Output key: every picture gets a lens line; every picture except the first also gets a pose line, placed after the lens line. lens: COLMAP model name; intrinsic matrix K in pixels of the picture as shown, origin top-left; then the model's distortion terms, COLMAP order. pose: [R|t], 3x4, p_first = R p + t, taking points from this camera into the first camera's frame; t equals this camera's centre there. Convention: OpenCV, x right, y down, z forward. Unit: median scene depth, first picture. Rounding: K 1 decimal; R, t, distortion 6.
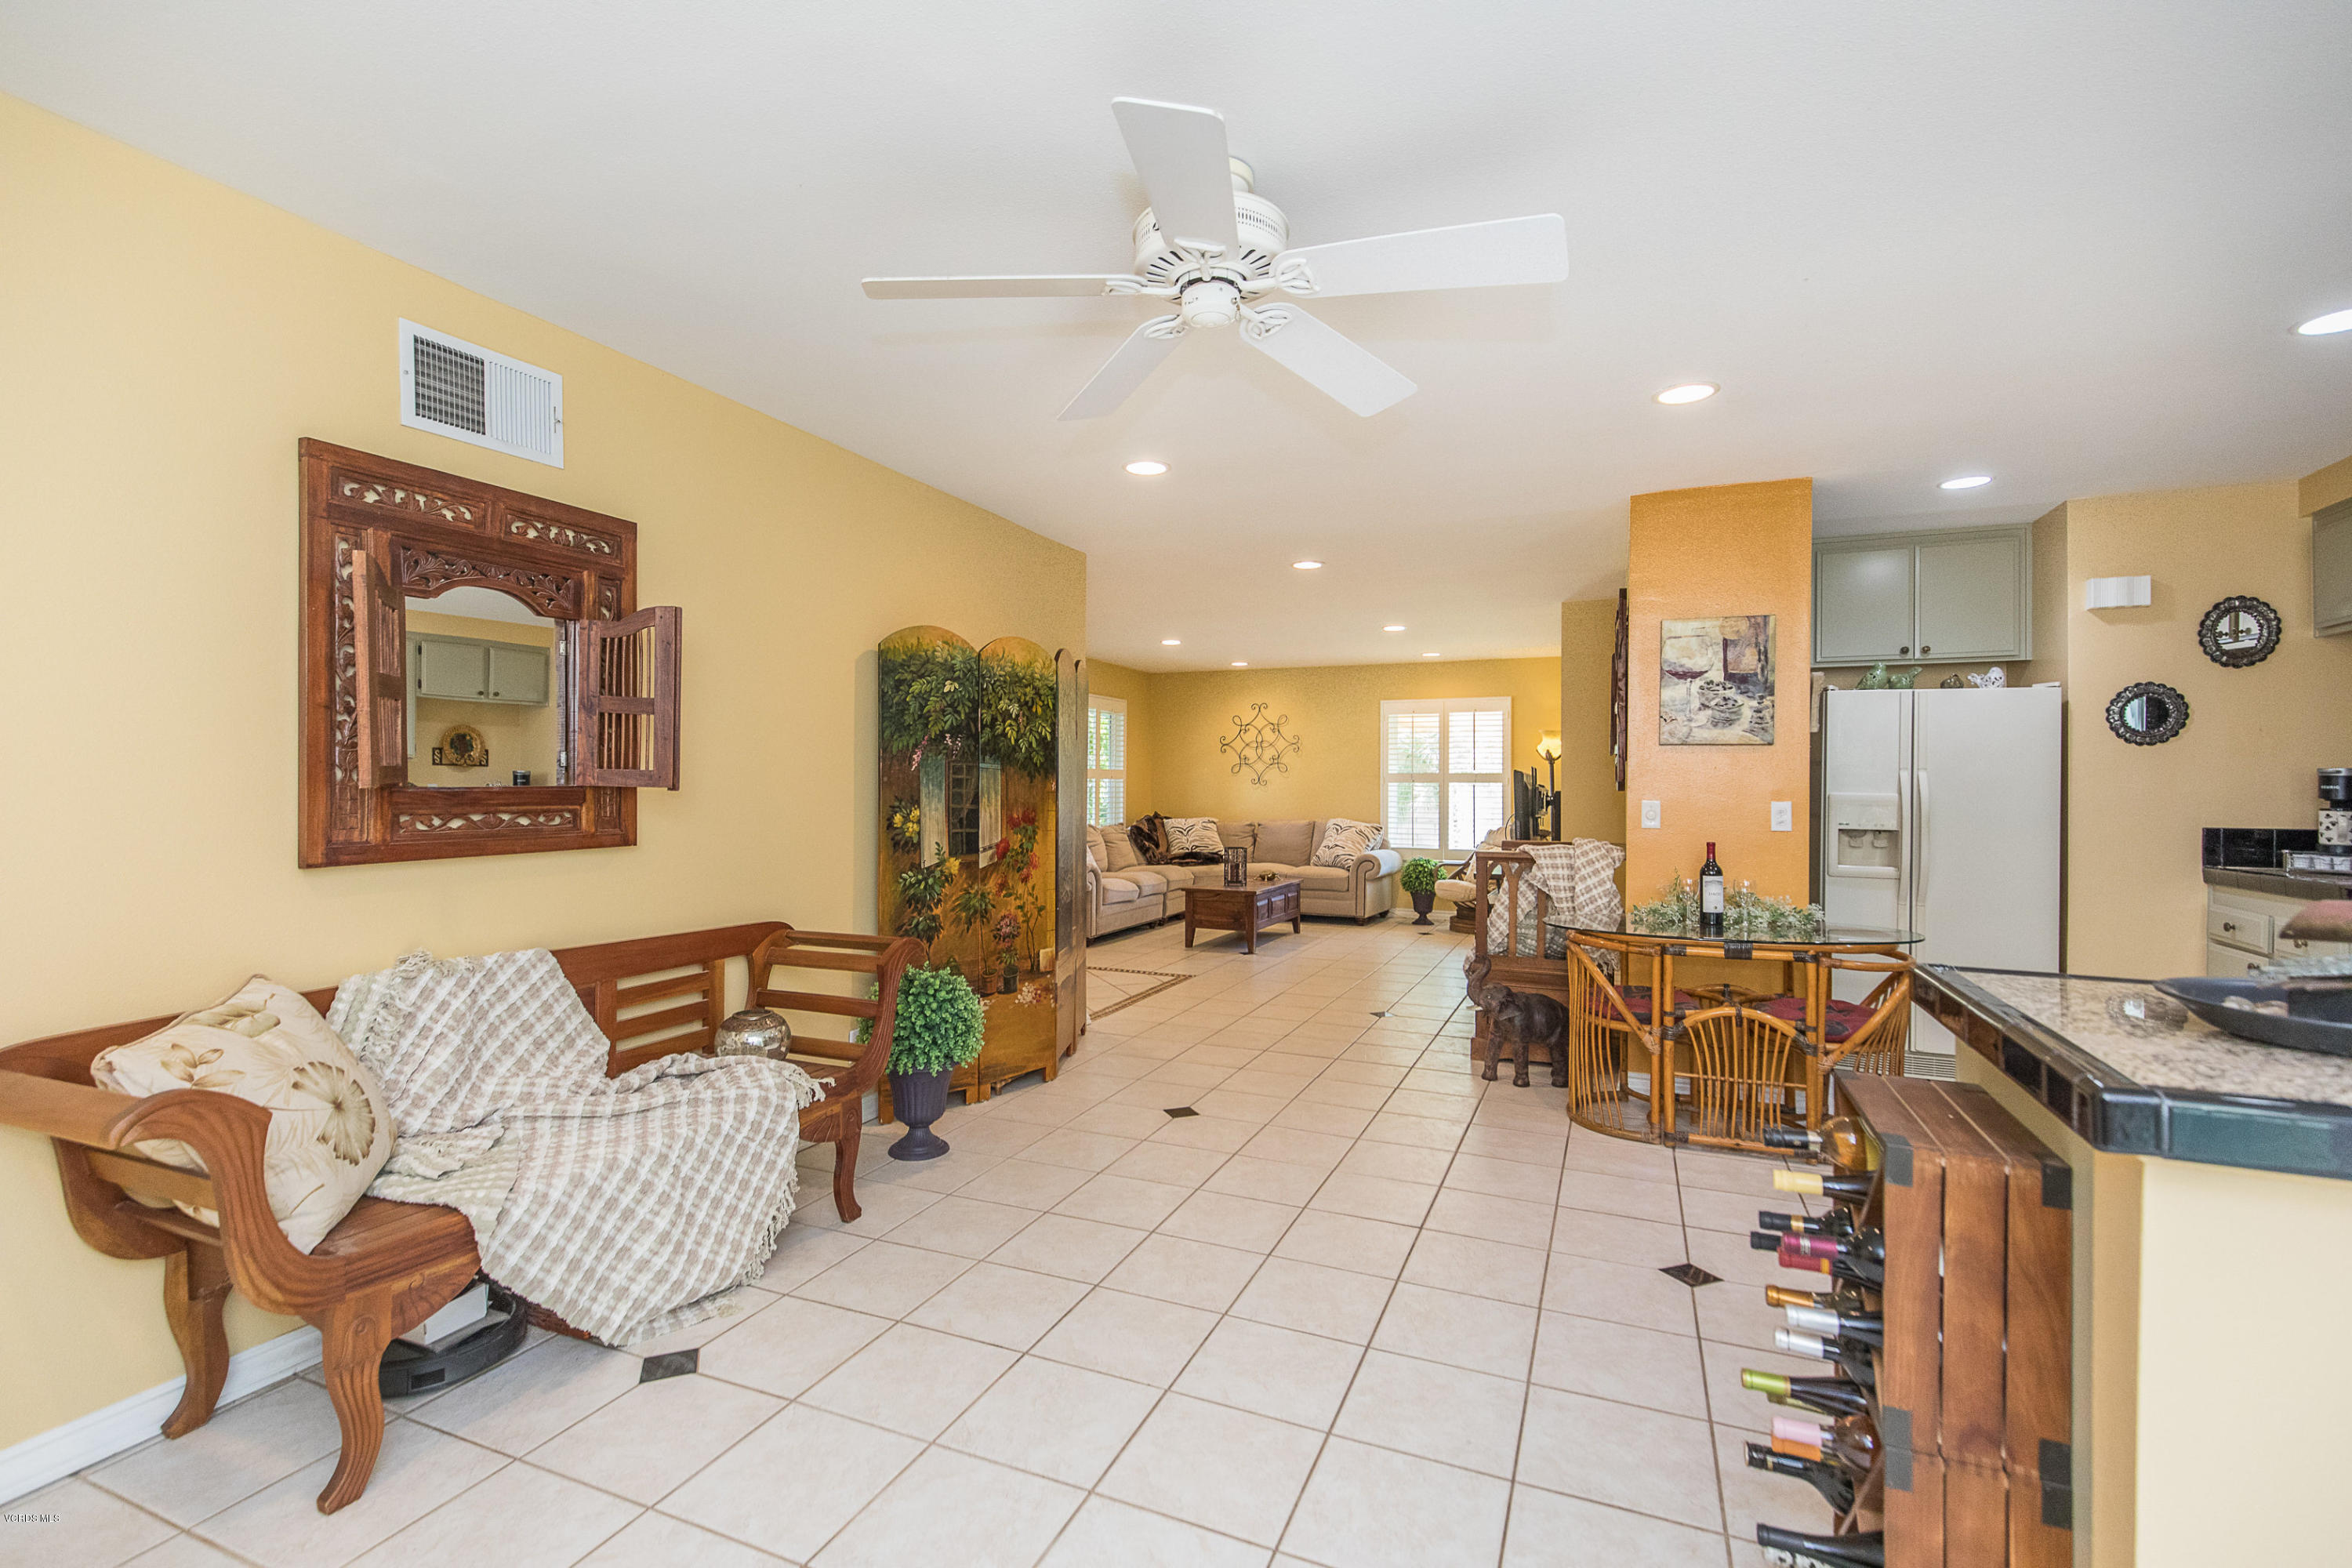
lens RADIAL K [[1042.4, 0, 1168.9], [0, 1042.4, 778.7], [0, 0, 1]] dist [0.001215, 0.000142]
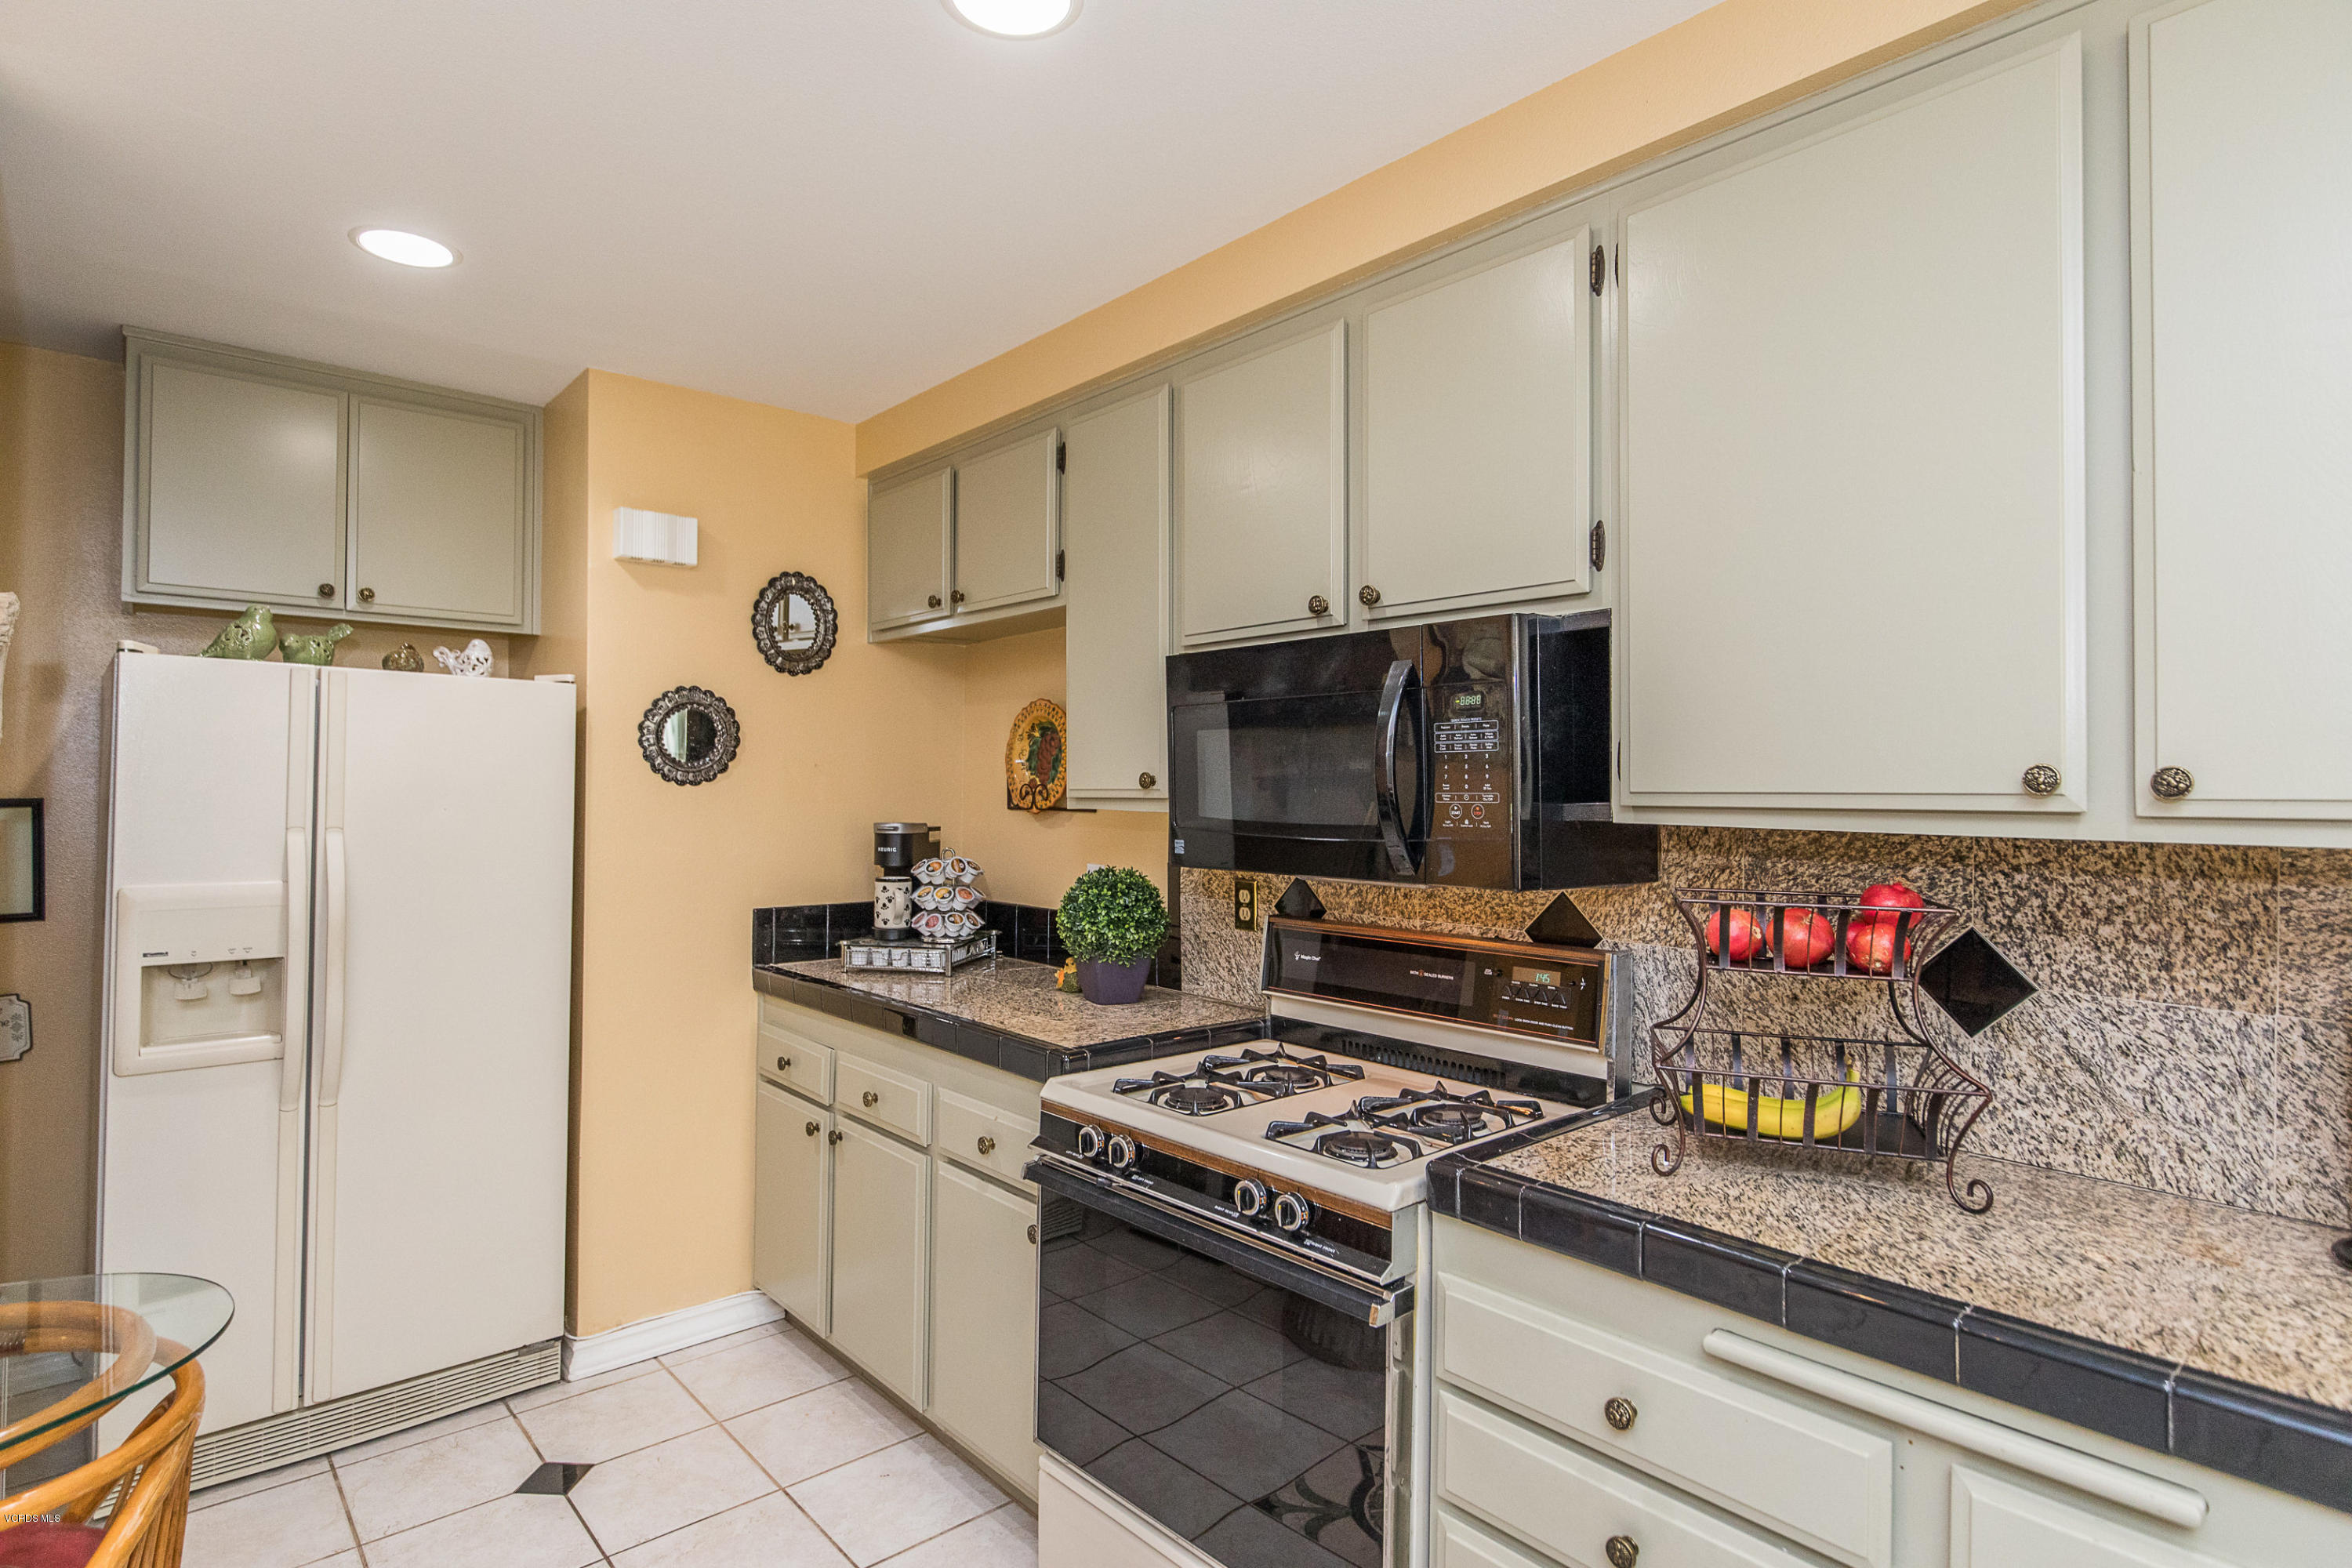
lens RADIAL K [[1196.6, 0, 1167.7], [0, 1196.6, 776.1], [0, 0, 1]] dist [-0.002599, -0.000478]
pose [[0.420619, 0.006689, 0.907212, 0.369407], [-0.009319, 0.999952, -0.003052, -0.035435], [-0.907189, -0.007171, 0.420662, 0.398073]]
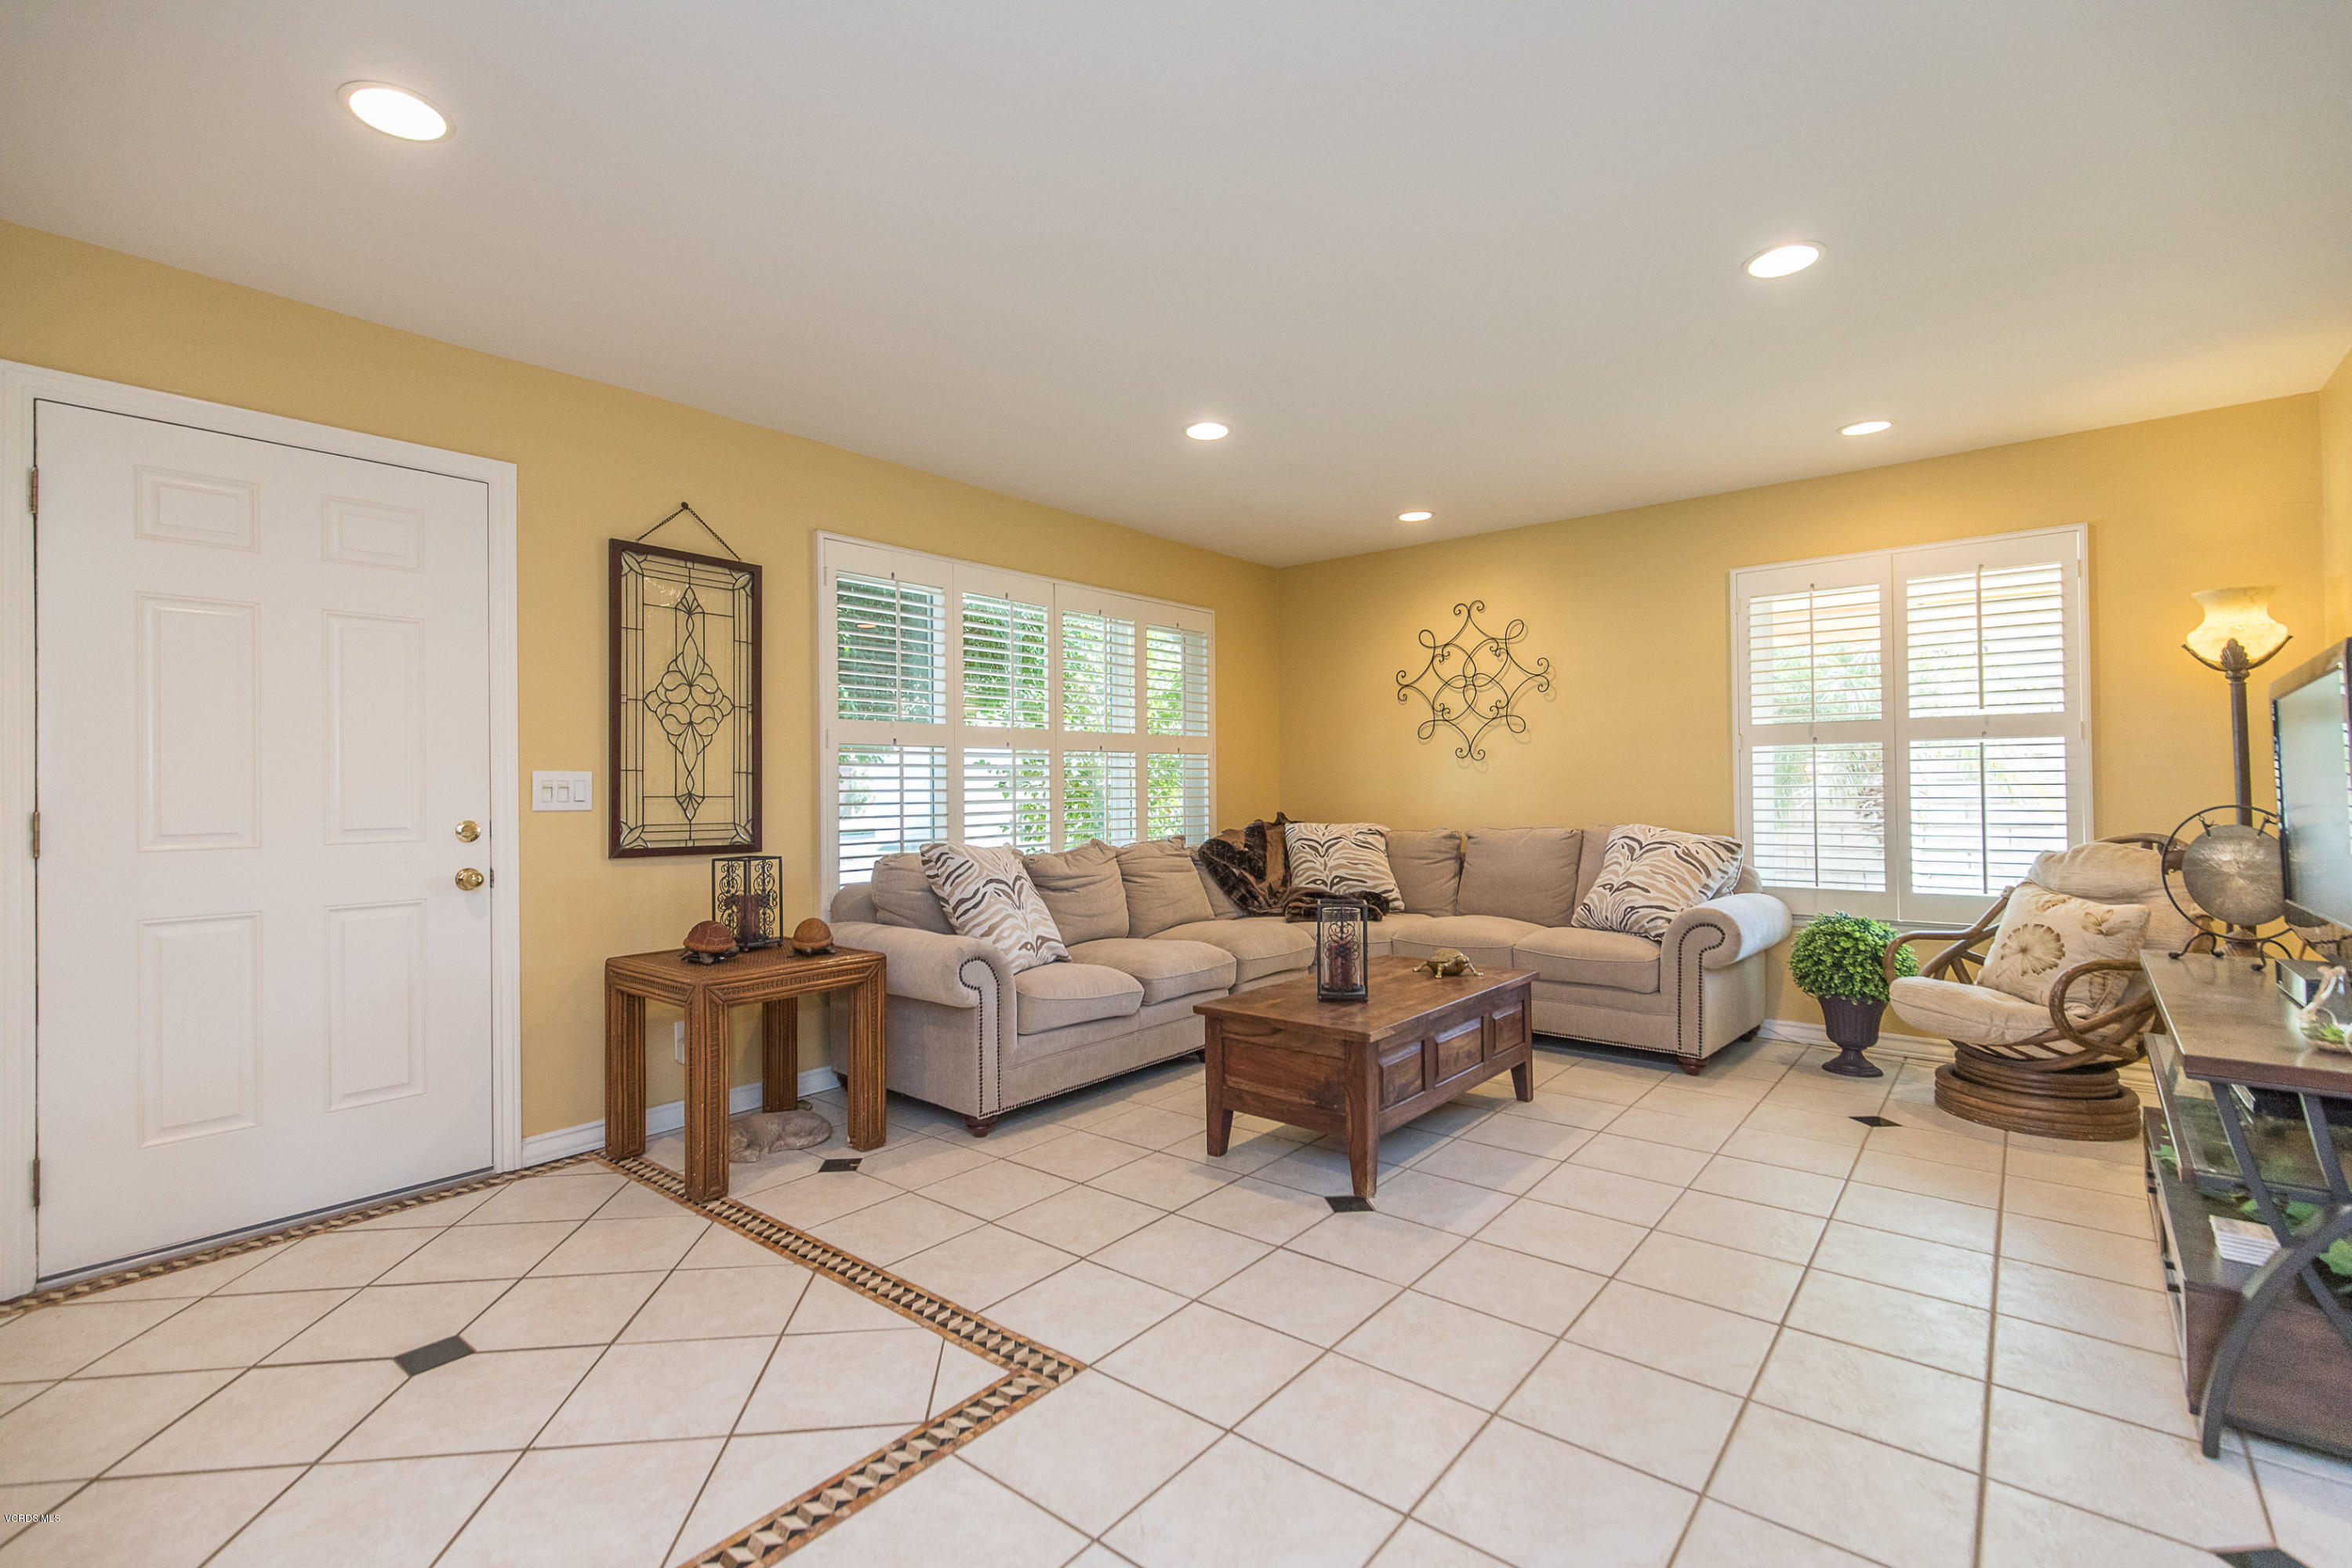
lens RADIAL K [[1072.5, 0, 1181.6], [0, 1072.5, 777.8], [0, 0, 1]] dist [0.020936, -0.000085]
pose [[0.964437, -0.018829, -0.263640, 0.210887], [0.018573, 0.999822, -0.003466, 0.033746], [0.263658, -0.001553, 0.964615, 1.076595]]
